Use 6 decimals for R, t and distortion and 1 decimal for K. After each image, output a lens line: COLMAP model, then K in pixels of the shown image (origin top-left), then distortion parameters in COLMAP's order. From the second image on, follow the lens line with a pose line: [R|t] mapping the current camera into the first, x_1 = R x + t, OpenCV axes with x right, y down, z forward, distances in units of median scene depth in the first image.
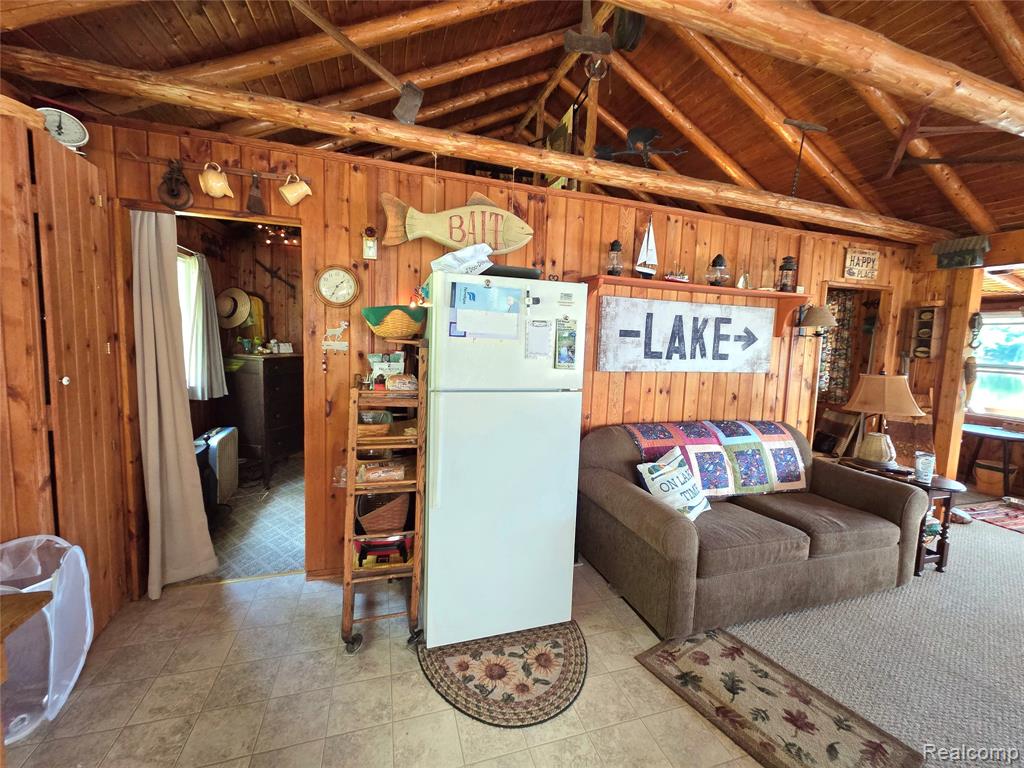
lens RADIAL K [[419.4, 0, 511.4], [0, 419.4, 377.3], [0, 0, 1]] dist [0.002932, 0.000006]
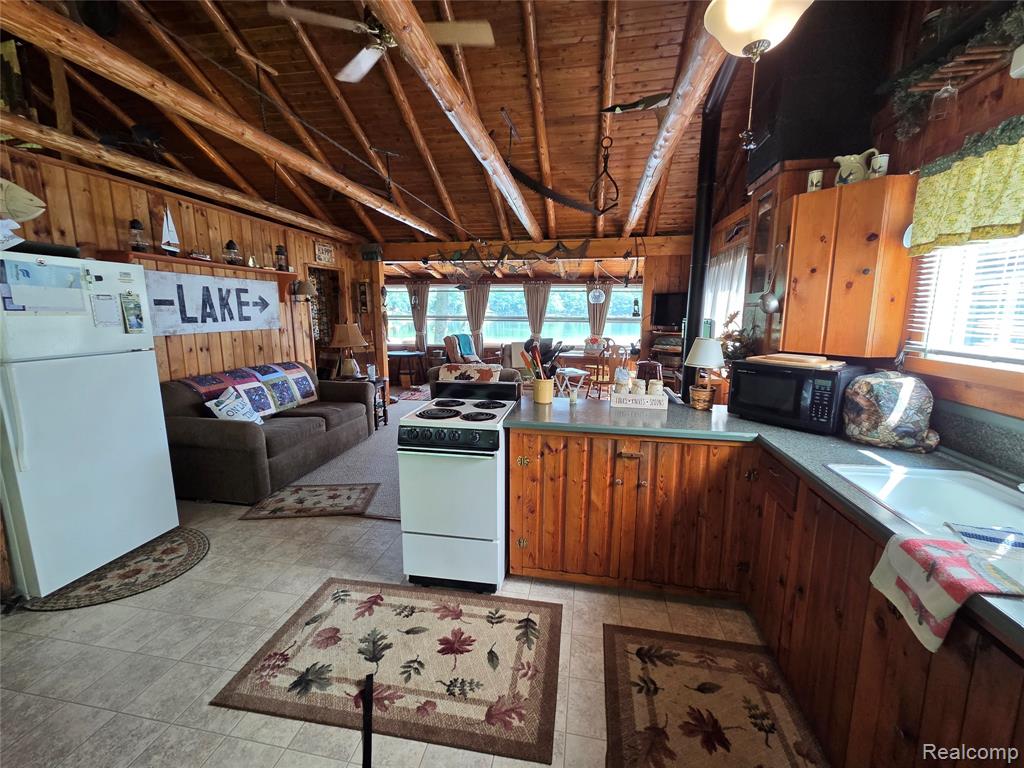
lens RADIAL K [[419.4, 0, 511.4], [0, 419.4, 377.3], [0, 0, 1]] dist [0.002932, 0.000006]
pose [[0.470349, -0.175359, 0.864882, -0.300216], [0.099106, 0.984354, 0.145686, 0.025062], [-0.876898, 0.017192, 0.480369, -0.388742]]
